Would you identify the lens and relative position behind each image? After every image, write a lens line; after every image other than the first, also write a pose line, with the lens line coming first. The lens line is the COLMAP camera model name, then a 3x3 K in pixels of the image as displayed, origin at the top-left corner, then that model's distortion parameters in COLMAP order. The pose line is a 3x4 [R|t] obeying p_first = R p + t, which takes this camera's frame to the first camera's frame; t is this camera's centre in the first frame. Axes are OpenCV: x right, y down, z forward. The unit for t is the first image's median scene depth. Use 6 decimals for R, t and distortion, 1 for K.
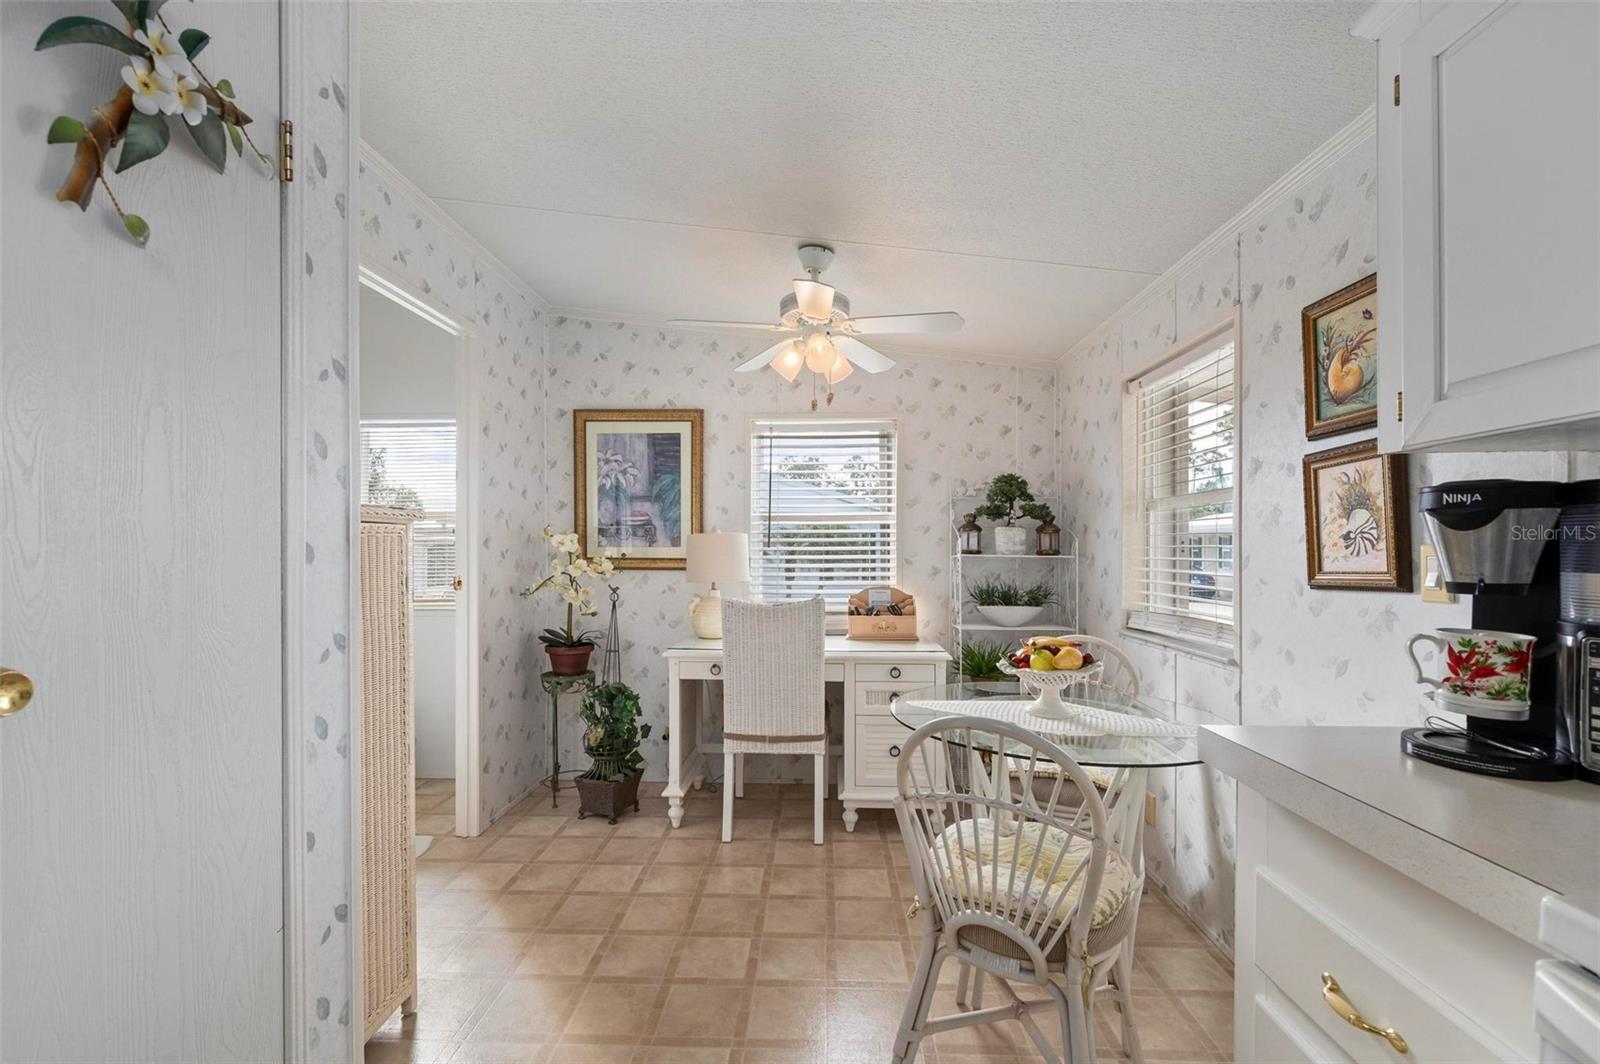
lens RADIAL K [[678.8, 0, 800.7], [0, 678.8, 542.6], [0, 0, 1]] dist [-0.001978, 0.000326]
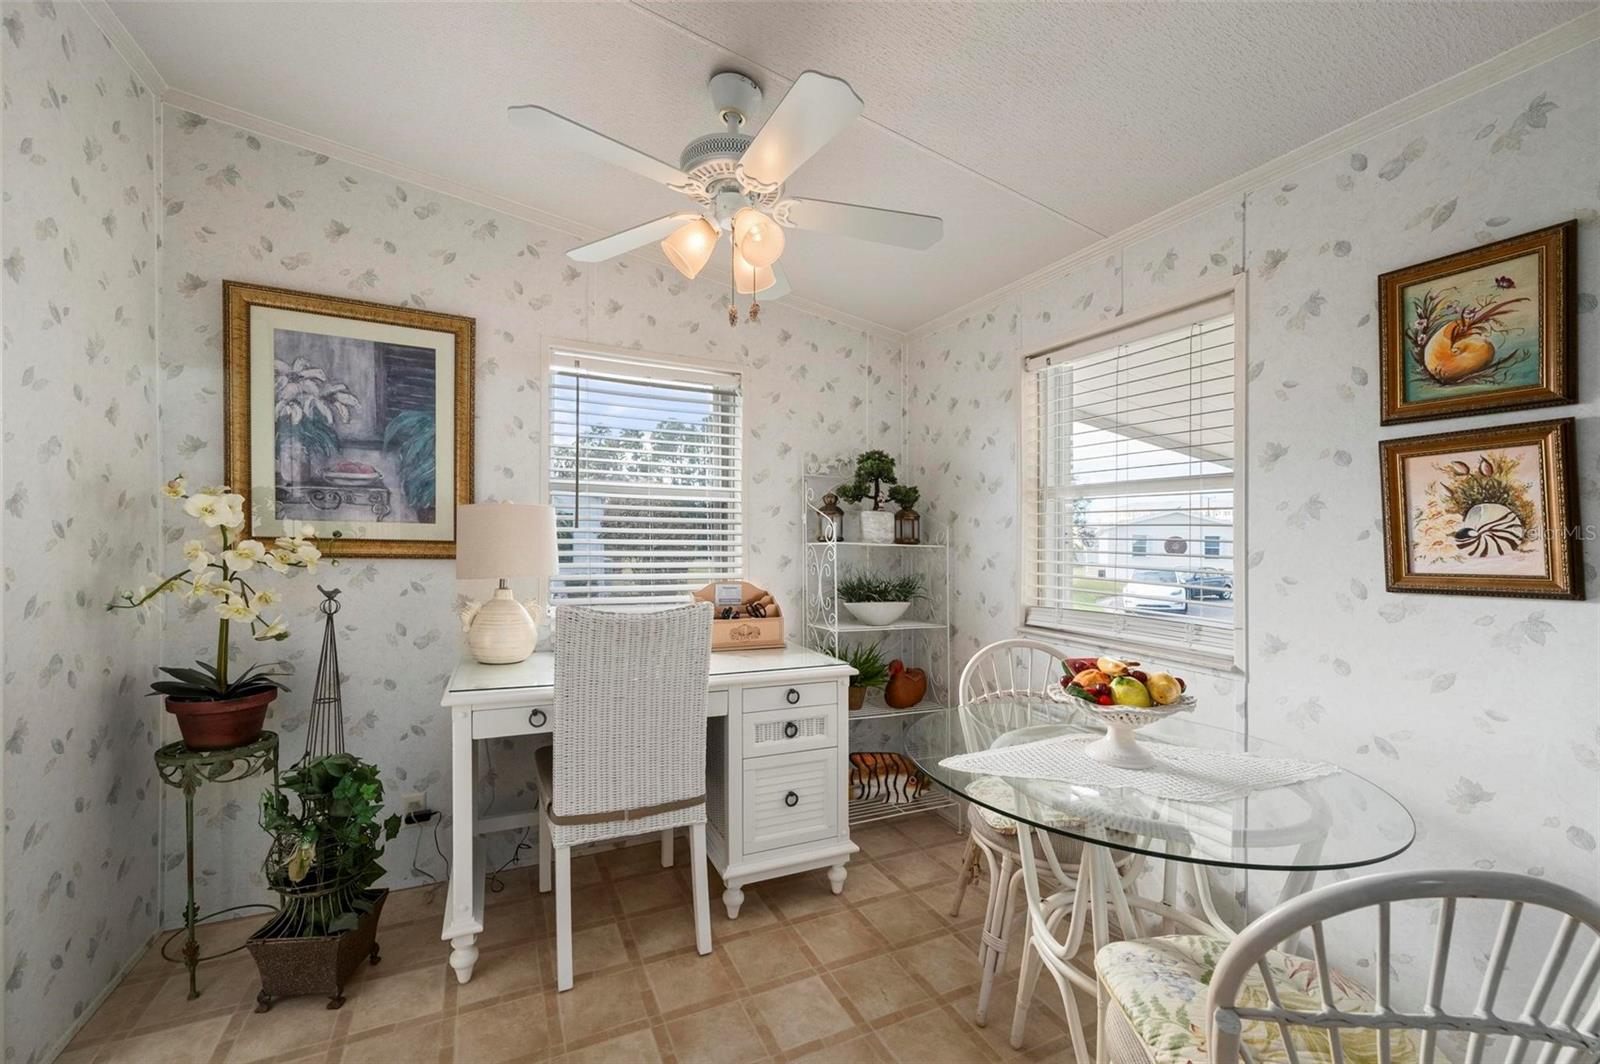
lens RADIAL K [[636.2, 0, 791.2], [0, 636.2, 543.1], [0, 0, 1]] dist [-0.002331, 0.000160]
pose [[0.886431, 0.013820, 0.462654, -0.179681], [-0.026300, 0.999443, 0.020536, 0.004230], [-0.462113, -0.030372, 0.886301, 0.342711]]
